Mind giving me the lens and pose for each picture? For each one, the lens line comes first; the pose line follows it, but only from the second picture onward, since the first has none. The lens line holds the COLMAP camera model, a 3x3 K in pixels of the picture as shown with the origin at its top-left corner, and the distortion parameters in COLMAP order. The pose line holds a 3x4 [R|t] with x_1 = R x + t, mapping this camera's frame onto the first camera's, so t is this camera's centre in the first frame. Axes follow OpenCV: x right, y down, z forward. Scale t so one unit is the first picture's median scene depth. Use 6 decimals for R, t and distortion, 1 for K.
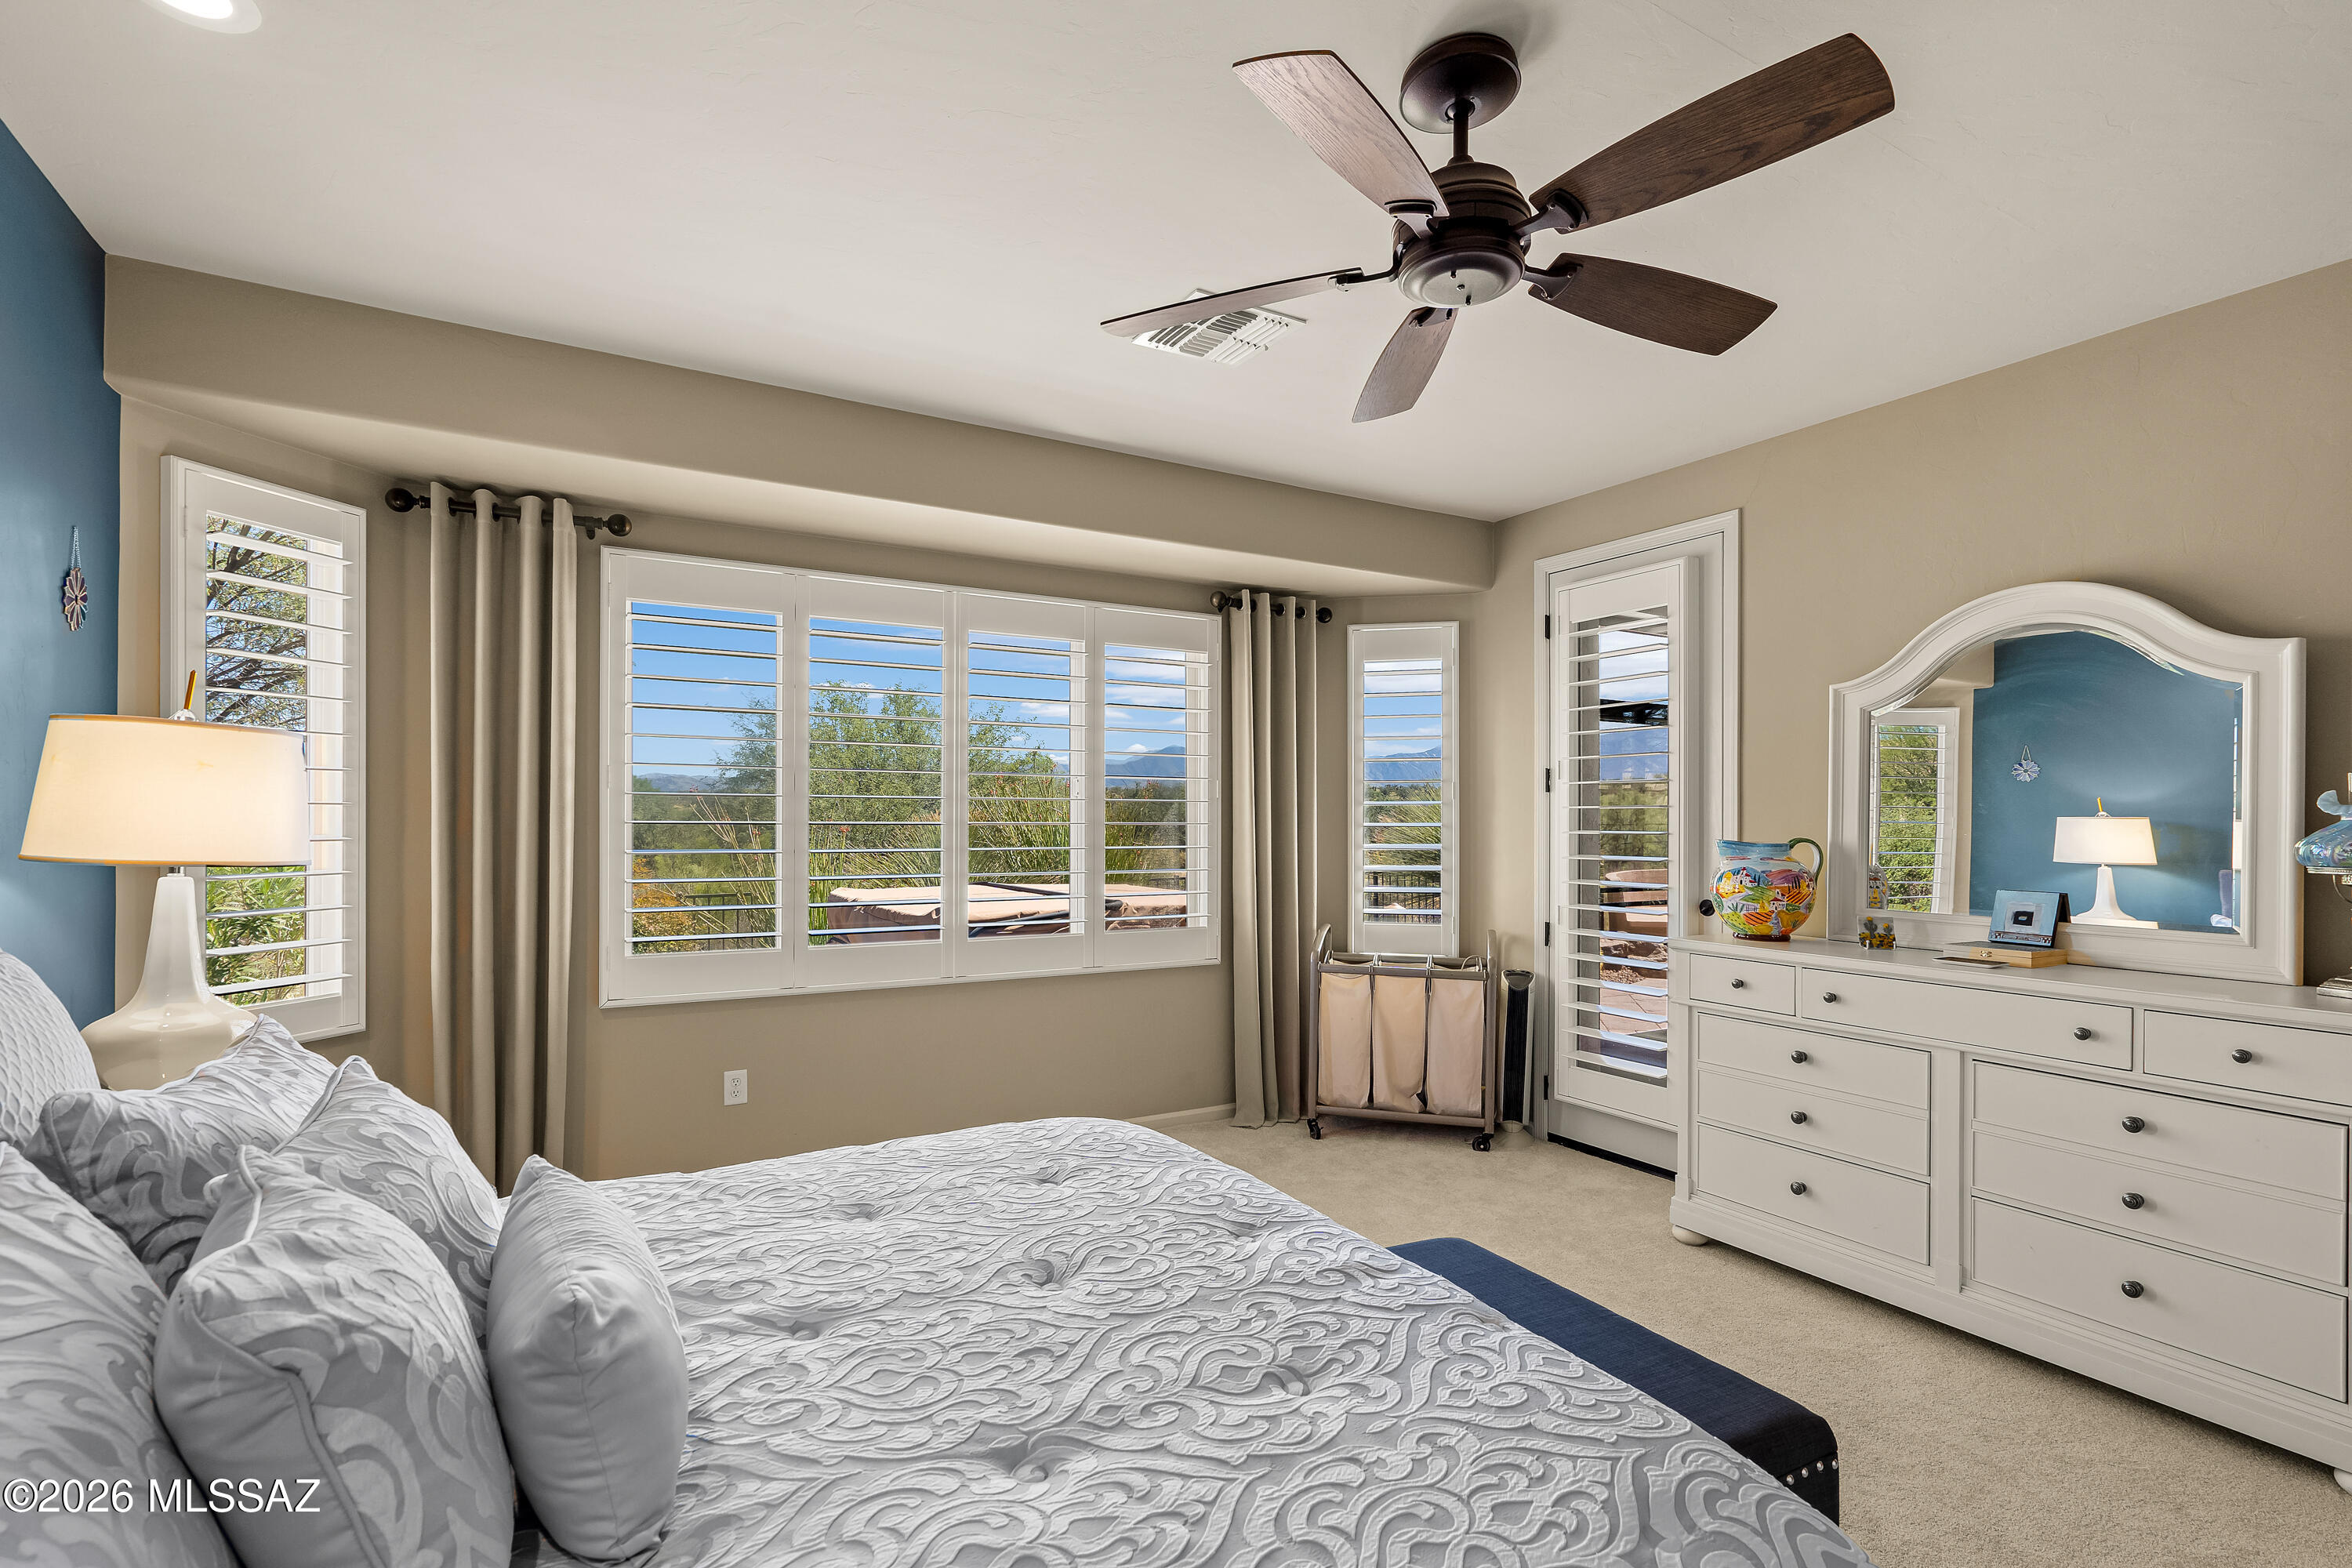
lens RADIAL K [[1103.3, 0, 1169.6], [0, 1103.3, 826.4], [0, 0, 1]] dist [-0.003655, -0.000126]
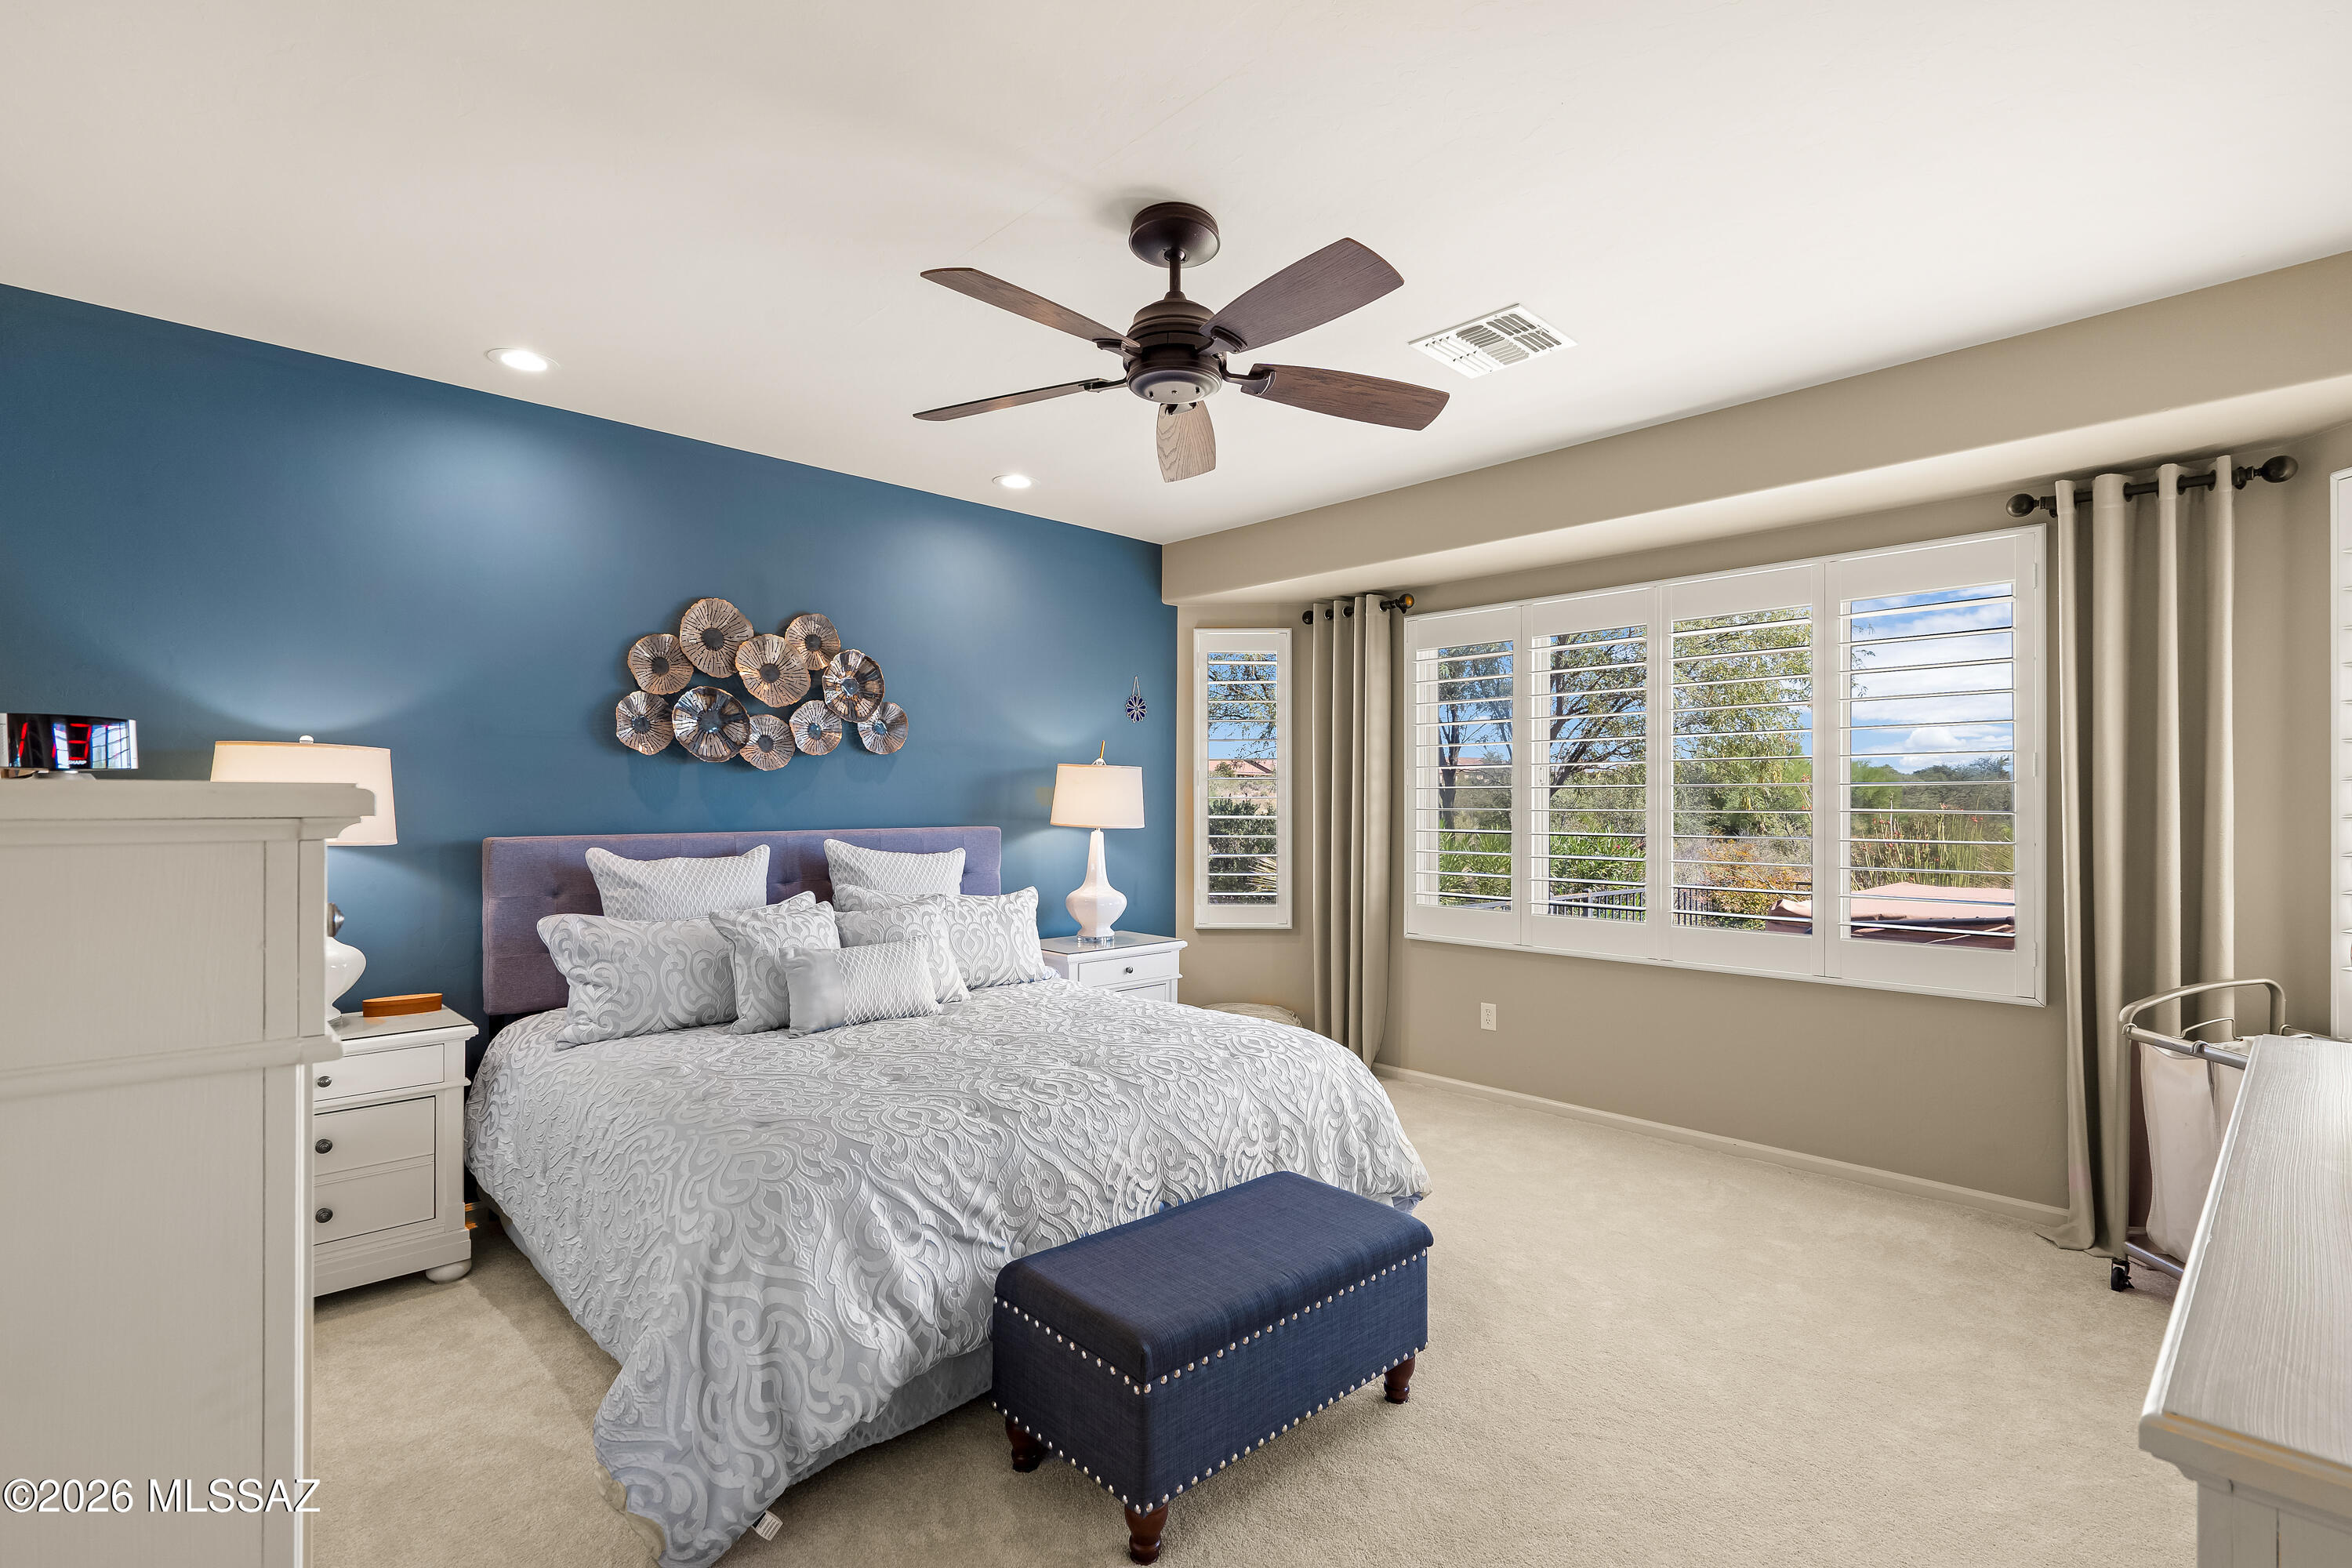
lens RADIAL K [[1092.8, 0, 1190.1], [0, 1092.8, 784.6], [0, 0, 1]] dist [-0.003379, 0.000348]
pose [[0.252481, -0.026241, -0.967246, 0.806758], [-0.008547, 0.999533, -0.029348, 0.009588], [0.967564, 0.015677, 0.252138, 0.372920]]
